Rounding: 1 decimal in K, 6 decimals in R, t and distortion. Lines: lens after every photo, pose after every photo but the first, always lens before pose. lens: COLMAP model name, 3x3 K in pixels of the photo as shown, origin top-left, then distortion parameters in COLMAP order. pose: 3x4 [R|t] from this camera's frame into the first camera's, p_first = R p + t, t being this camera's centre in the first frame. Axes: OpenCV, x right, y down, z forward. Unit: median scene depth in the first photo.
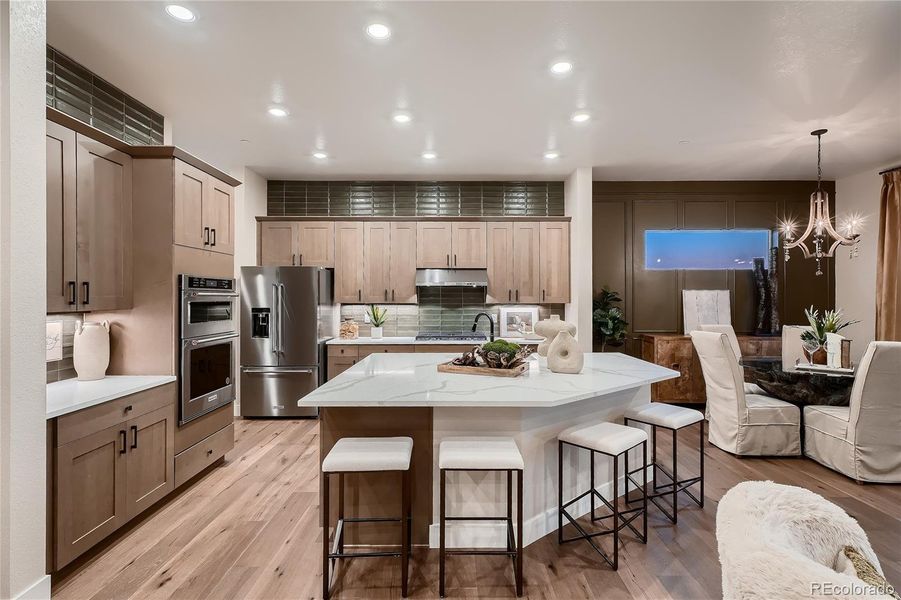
lens RADIAL K [[434.4, 0, 457.2], [0, 434.4, 298.1], [0, 0, 1]] dist [0.012441, -0.004949]
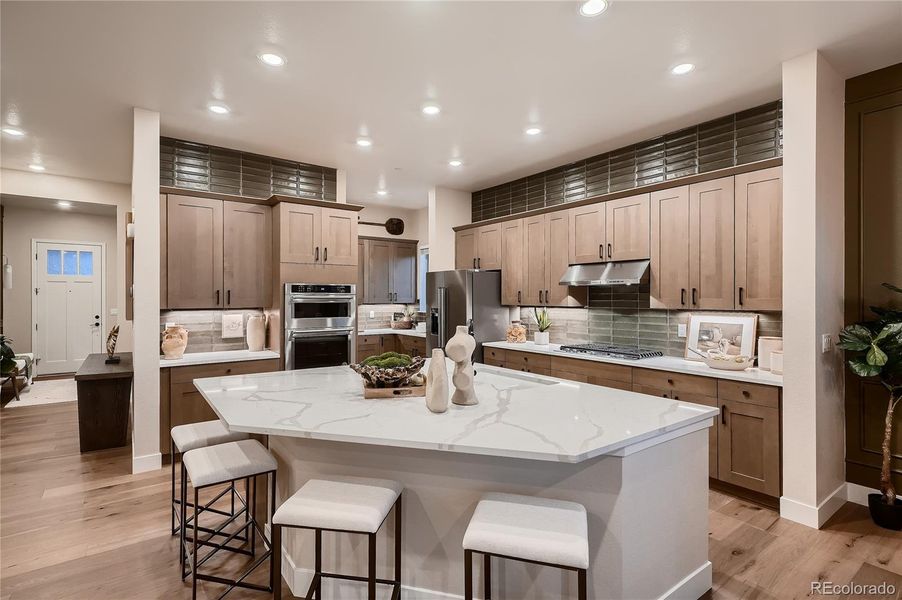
lens RADIAL K [[434.8, 0, 447.2], [0, 434.8, 294.1], [0, 0, 1]] dist [0.012441, -0.004949]
pose [[0.594869, -0.006072, -0.803800, 0.507477], [-0.001628, 0.999960, -0.008759, -0.004731], [0.803821, 0.006518, 0.594836, 0.359868]]
